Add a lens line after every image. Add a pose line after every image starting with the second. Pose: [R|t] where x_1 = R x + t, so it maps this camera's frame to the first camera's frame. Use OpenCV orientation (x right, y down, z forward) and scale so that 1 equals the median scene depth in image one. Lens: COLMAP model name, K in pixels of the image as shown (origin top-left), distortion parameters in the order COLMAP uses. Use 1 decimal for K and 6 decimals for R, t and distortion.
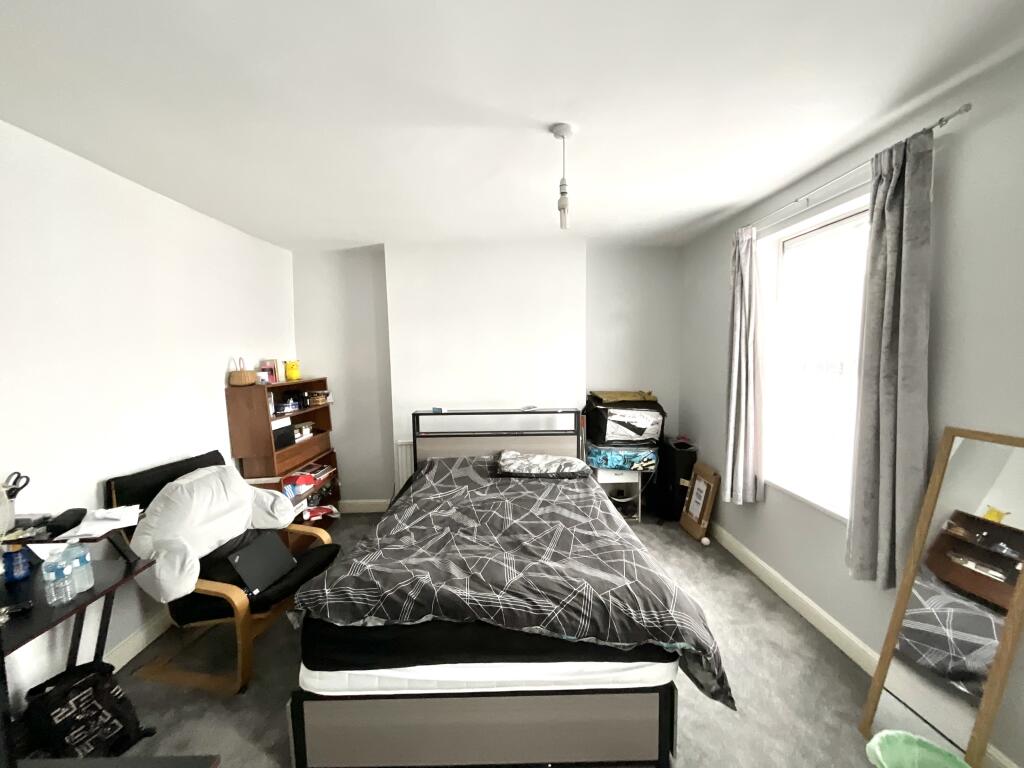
lens RADIAL K [[412.6, 0, 512.0], [0, 412.6, 384.0], [0, 0, 1]] dist [-0.000590, 0.000607]
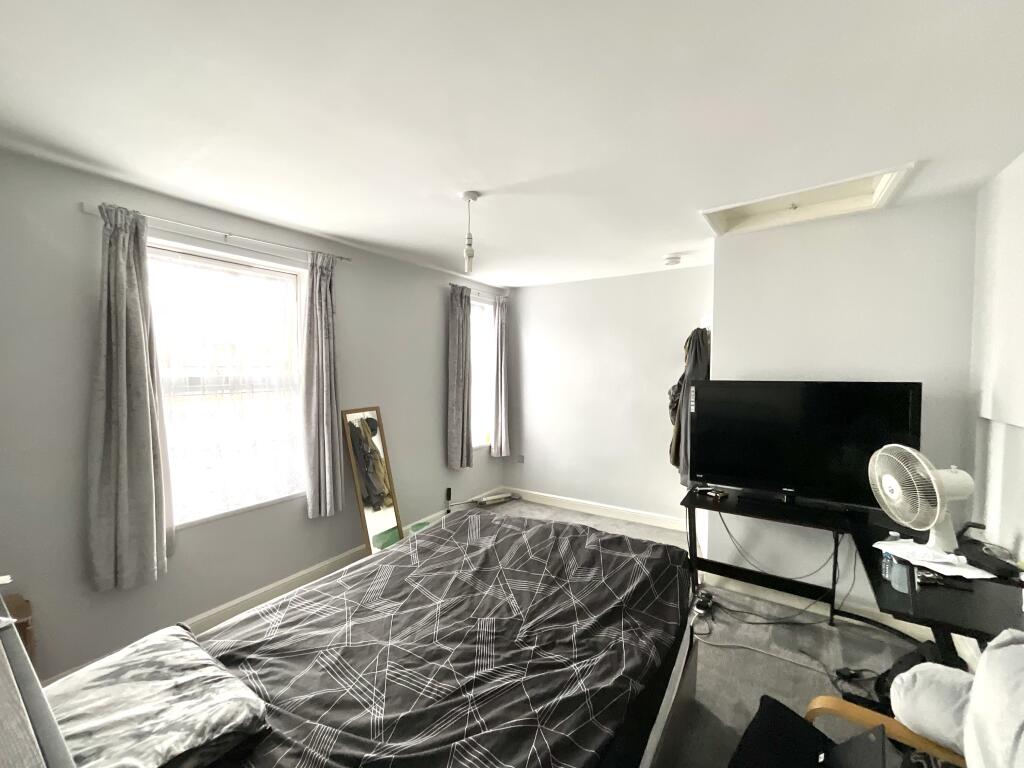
lens RADIAL K [[412.6, 0, 512.0], [0, 412.6, 384.0], [0, 0, 1]] dist [-0.000590, 0.000607]
pose [[-0.825450, -0.005670, 0.564447, -0.544445], [0.058877, 0.993631, 0.096082, -0.124133], [-0.561397, 0.112544, -0.819858, 1.580822]]
